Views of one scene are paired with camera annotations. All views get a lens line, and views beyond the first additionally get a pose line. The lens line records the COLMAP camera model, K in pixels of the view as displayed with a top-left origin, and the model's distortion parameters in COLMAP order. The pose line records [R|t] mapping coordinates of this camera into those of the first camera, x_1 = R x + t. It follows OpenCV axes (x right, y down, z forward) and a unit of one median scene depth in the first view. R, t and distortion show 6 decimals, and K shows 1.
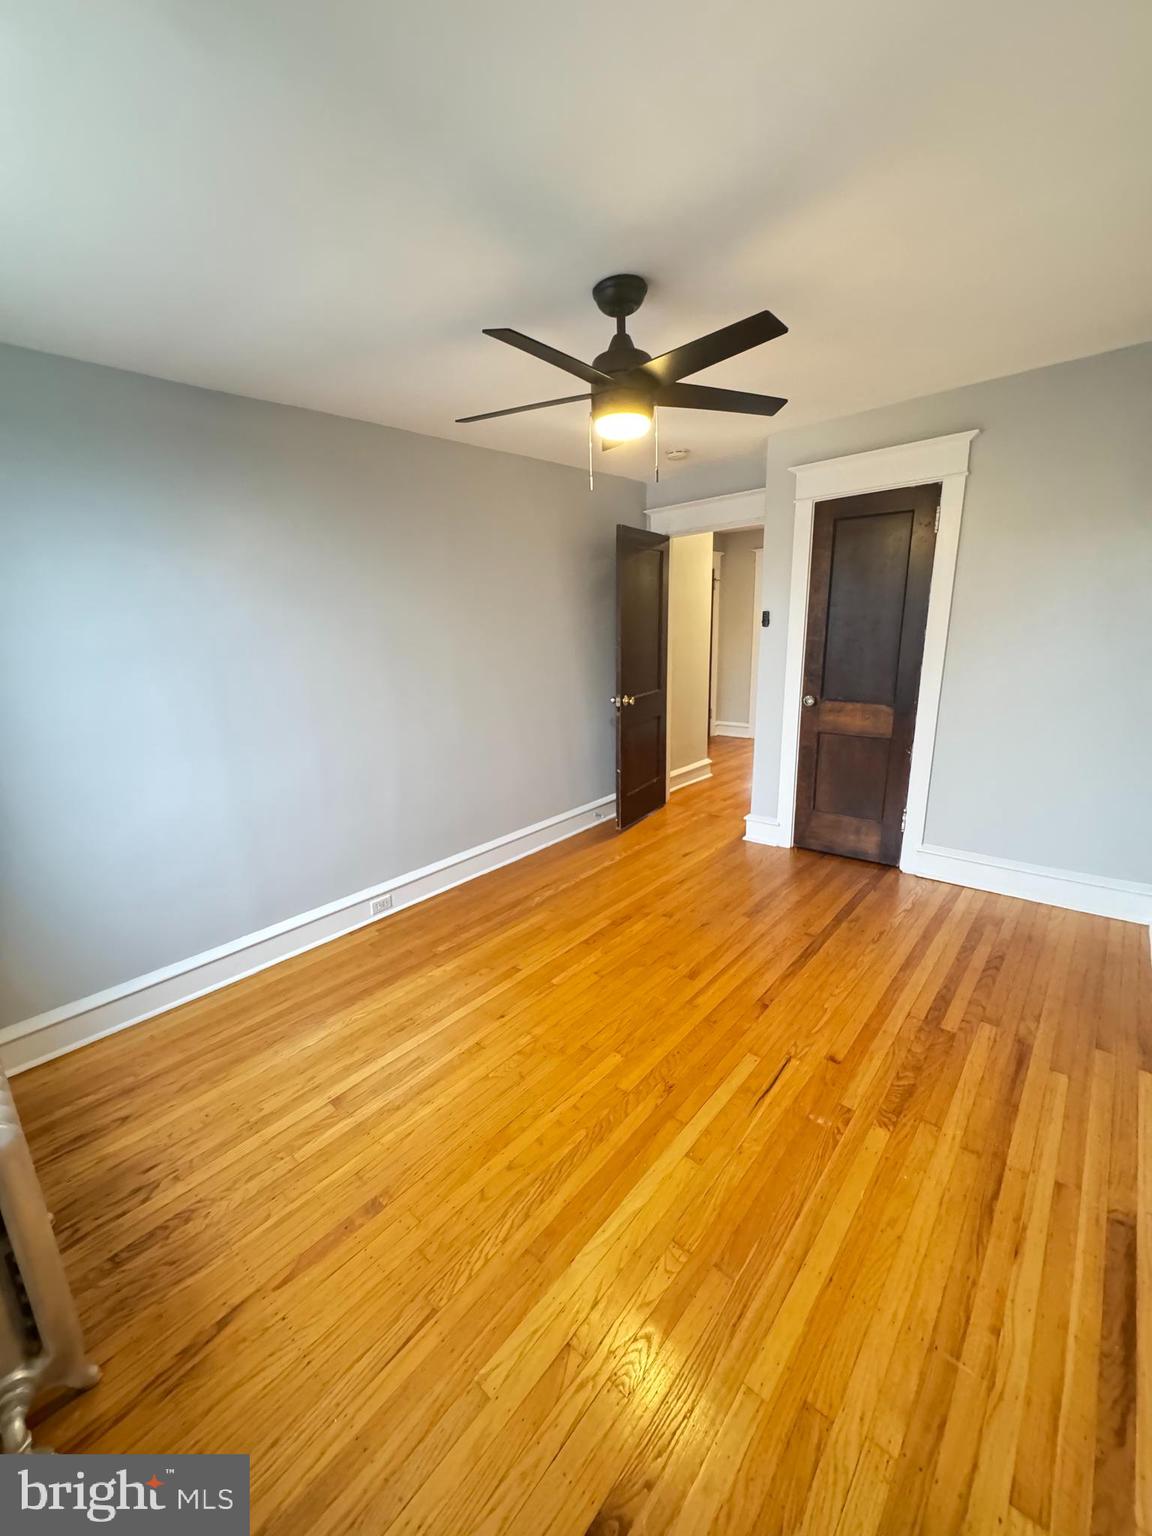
lens RADIAL K [[617.8, 0, 568.9], [0, 617.8, 774.0], [0, 0, 1]] dist [-0.000469, -0.000143]
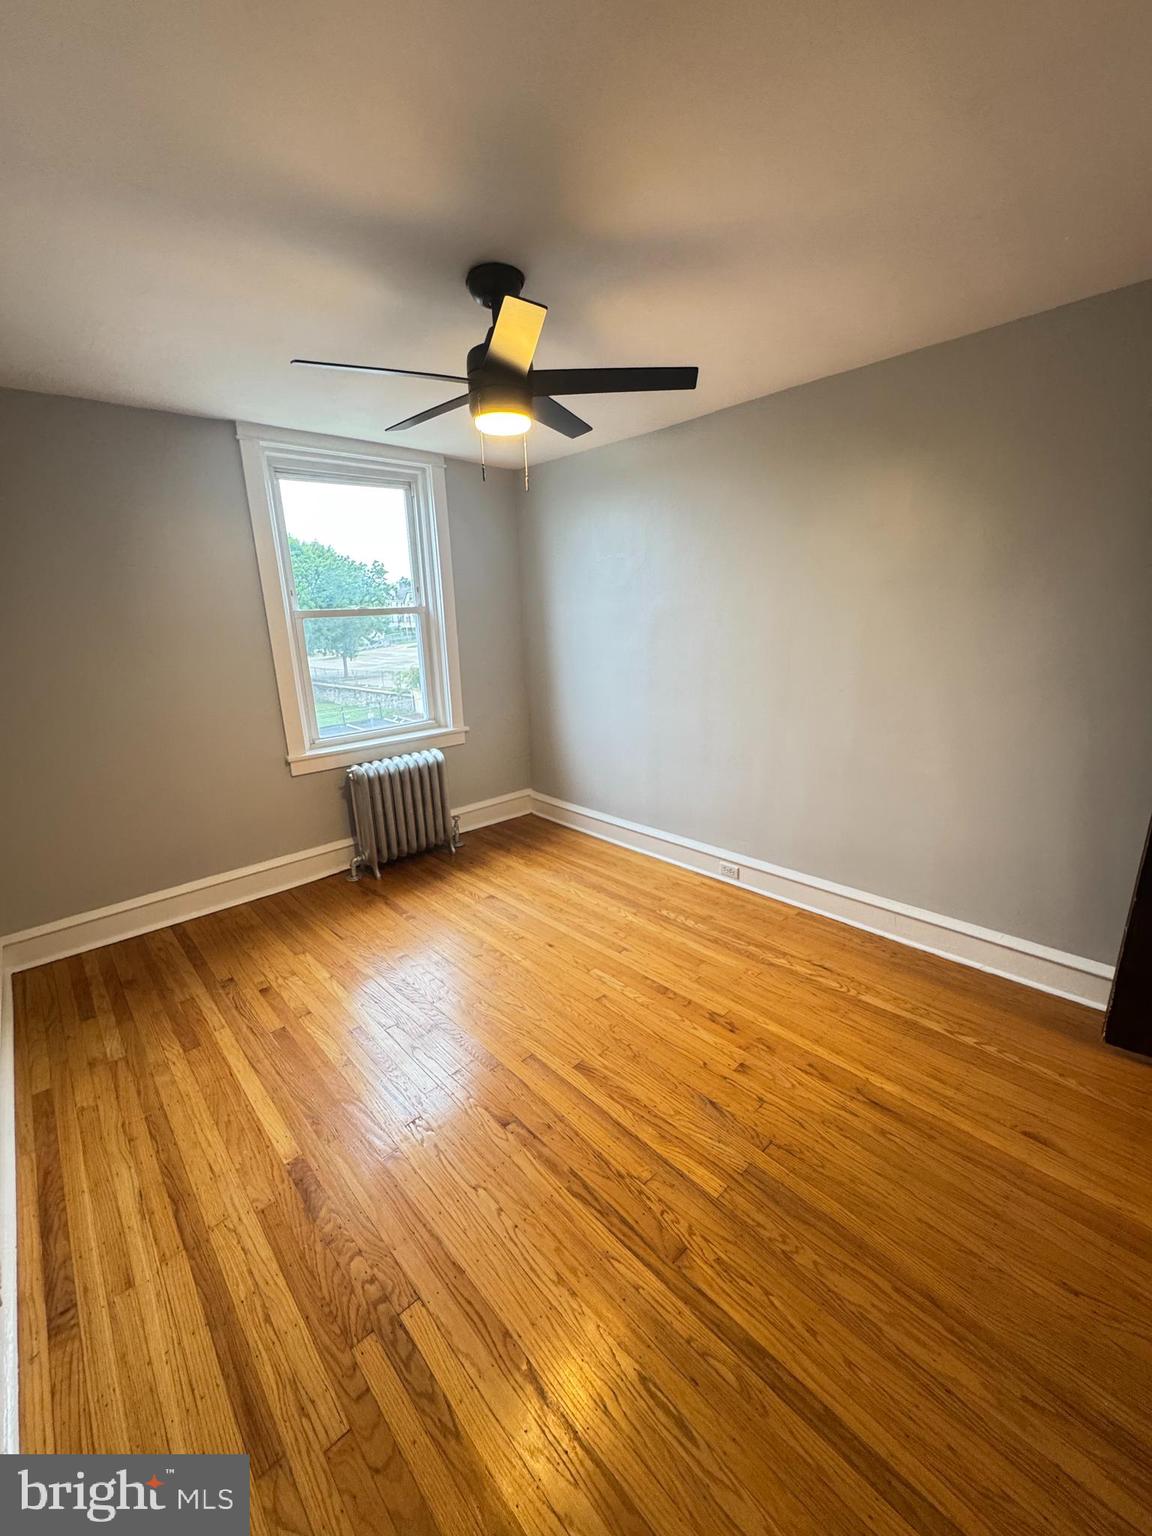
lens RADIAL K [[617.8, 0, 568.9], [0, 617.8, 774.0], [0, 0, 1]] dist [-0.000469, -0.000143]
pose [[-0.109045, 0.302108, -0.947016, 0.848421], [-0.205091, 0.925362, 0.318815, -0.277301], [0.972650, 0.228989, -0.038946, 0.933618]]
